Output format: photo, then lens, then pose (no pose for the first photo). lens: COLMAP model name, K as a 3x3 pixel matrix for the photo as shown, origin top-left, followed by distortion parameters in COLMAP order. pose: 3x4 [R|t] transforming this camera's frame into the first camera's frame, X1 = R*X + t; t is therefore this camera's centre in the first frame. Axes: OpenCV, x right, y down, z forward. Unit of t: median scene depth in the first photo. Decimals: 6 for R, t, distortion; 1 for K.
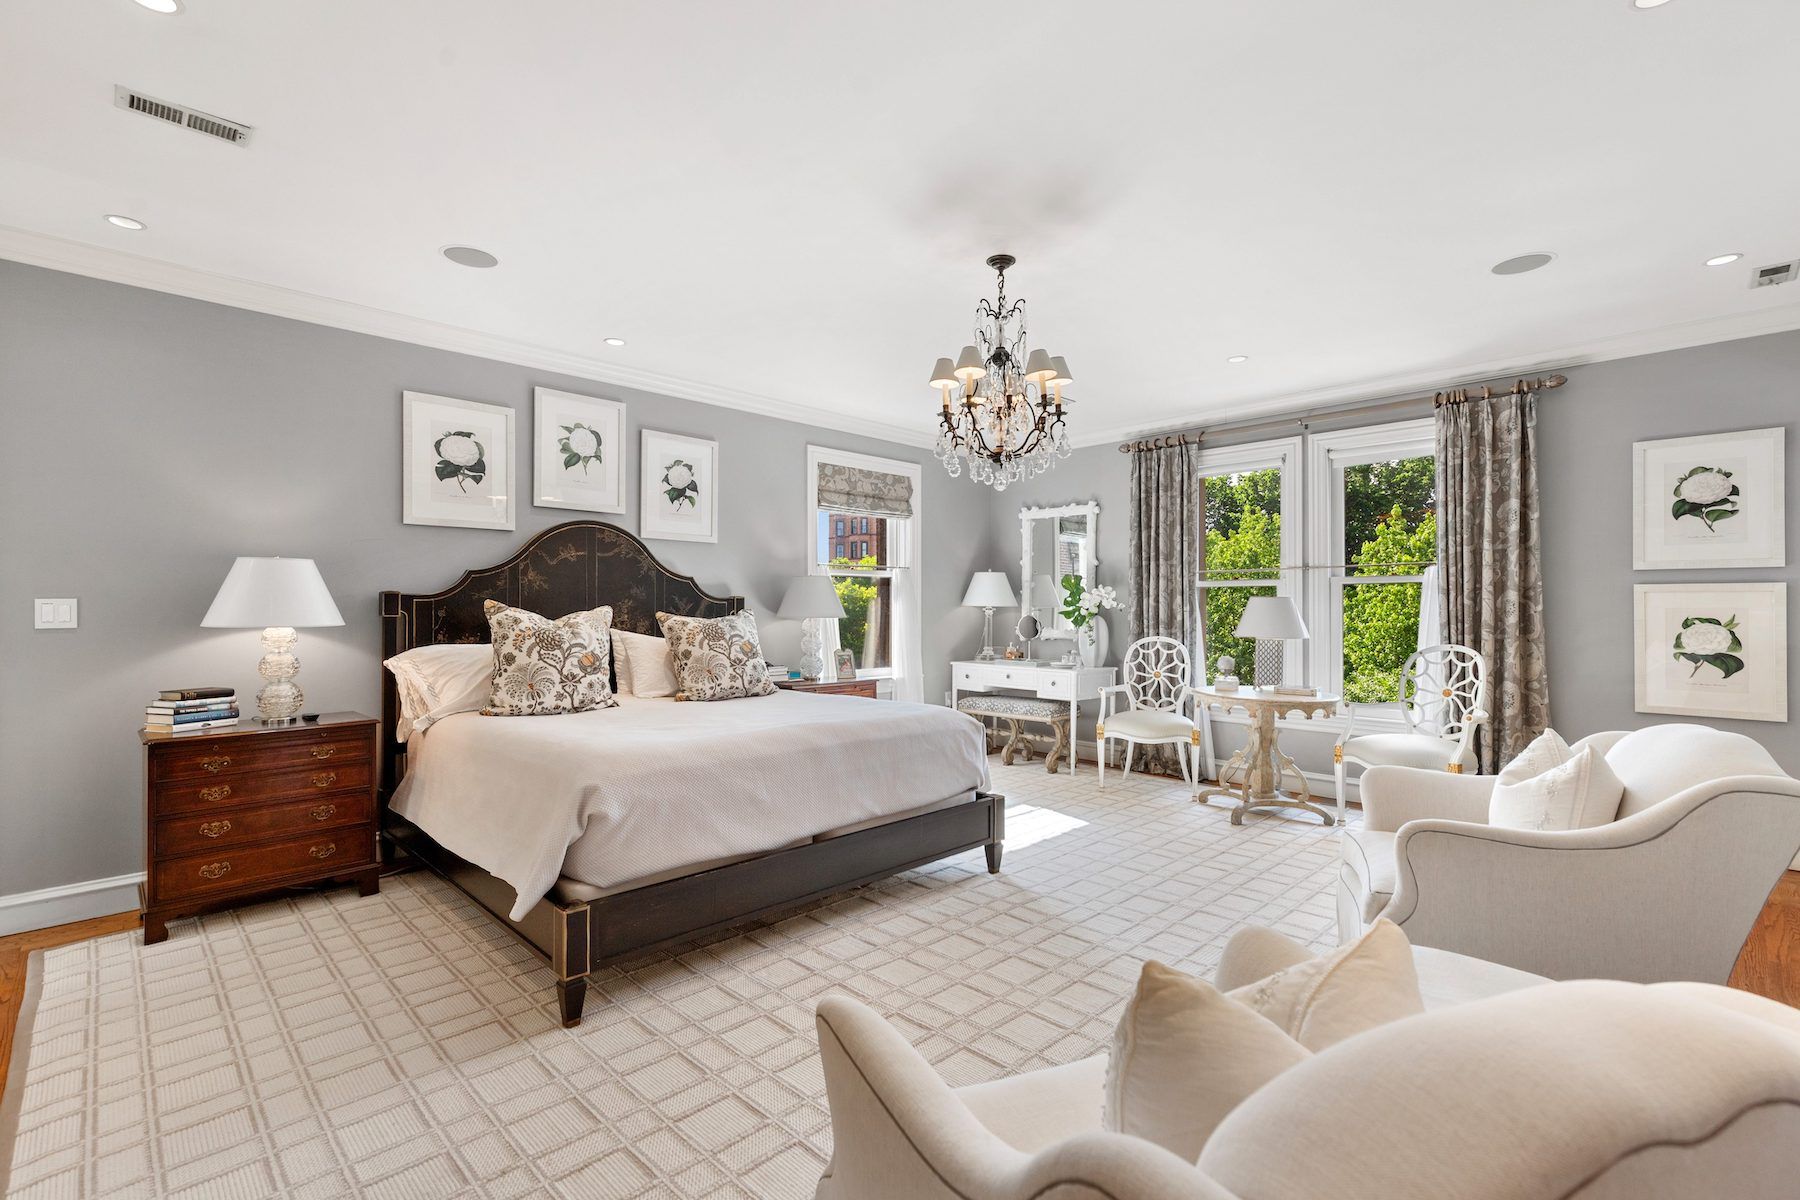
lens RADIAL K [[803.7, 0, 903.9], [0, 803.7, 588.1], [0, 0, 1]] dist [0.027871, -0.000048]
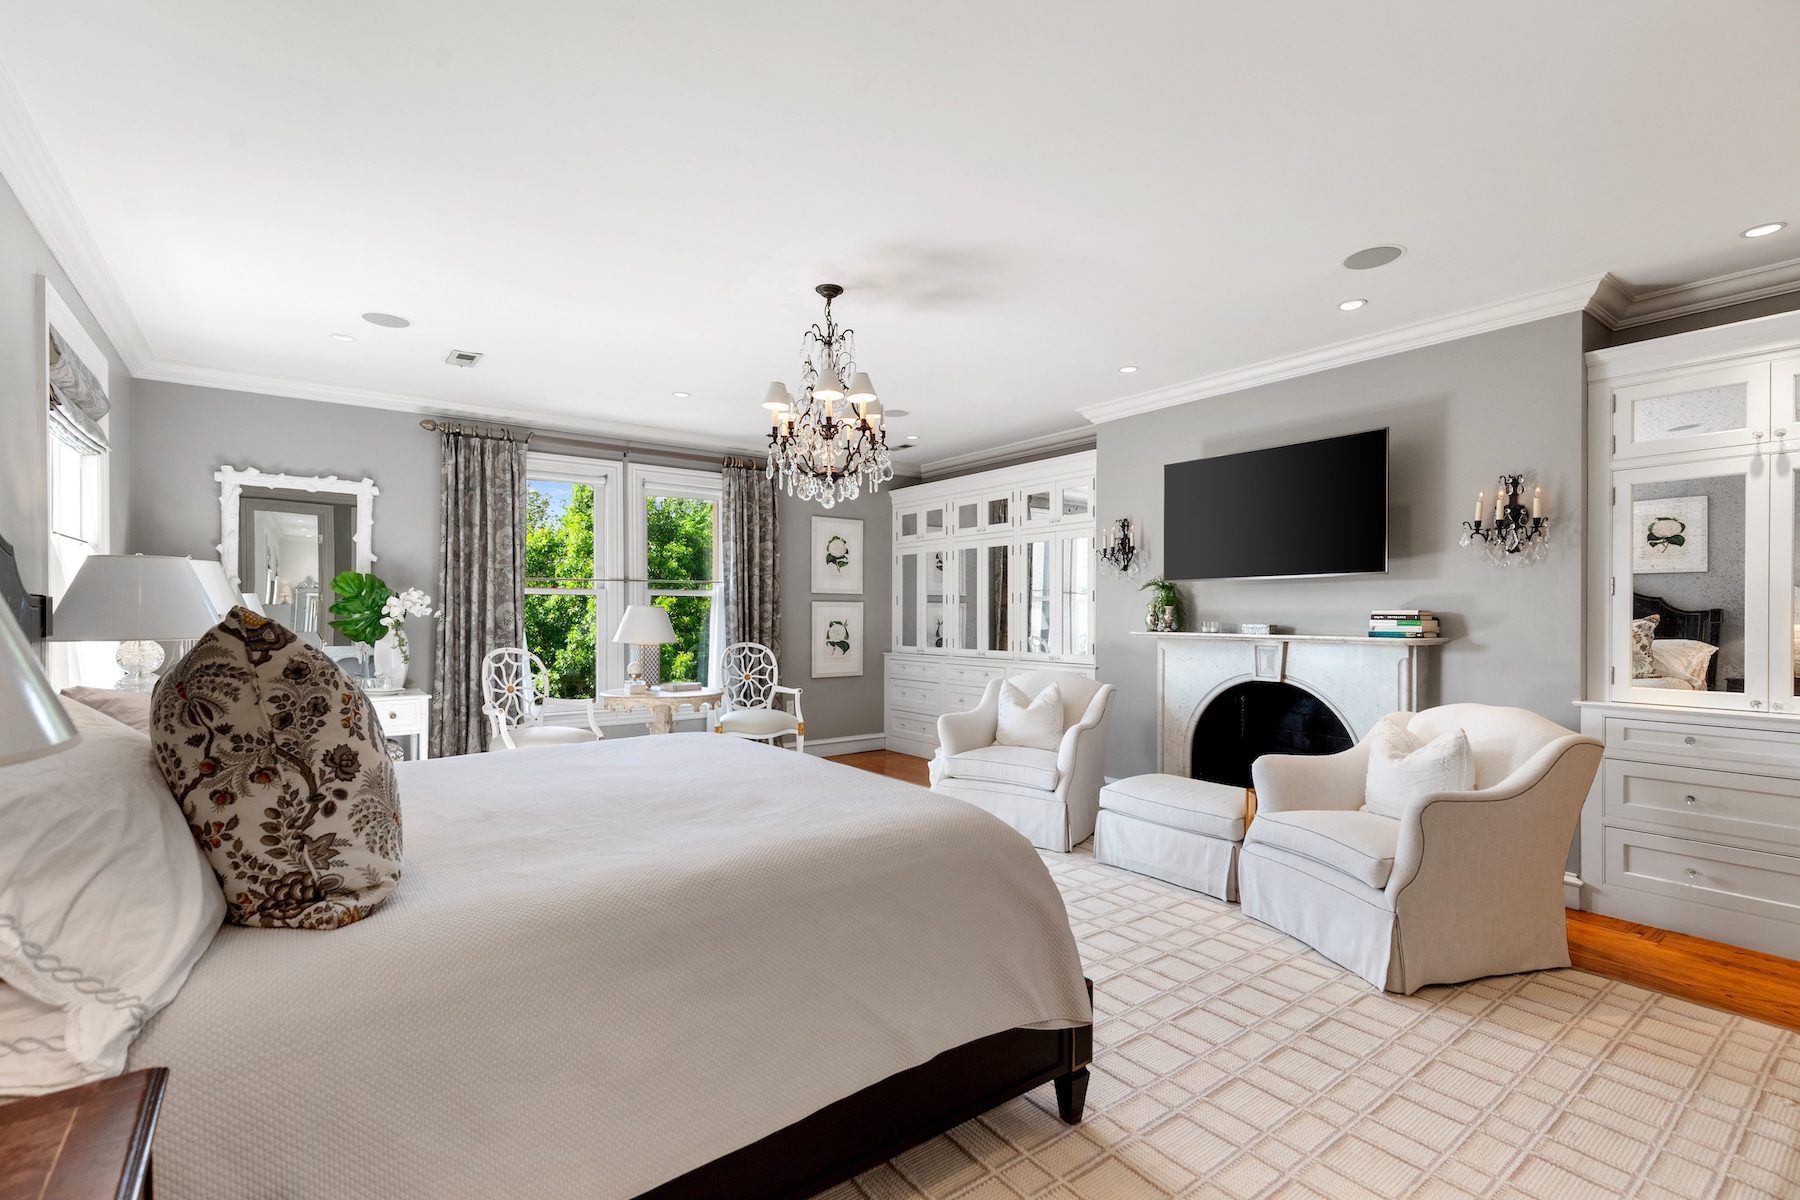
lens RADIAL K [[818.7, 0, 878.7], [0, 818.7, 584.6], [0, 0, 1]] dist [0.000949, -0.000968]
pose [[0.157164, 0.033953, 0.986989, -0.752294], [-0.026737, 0.999189, -0.030116, 0.007795], [-0.987210, -0.021656, 0.157945, 0.625774]]
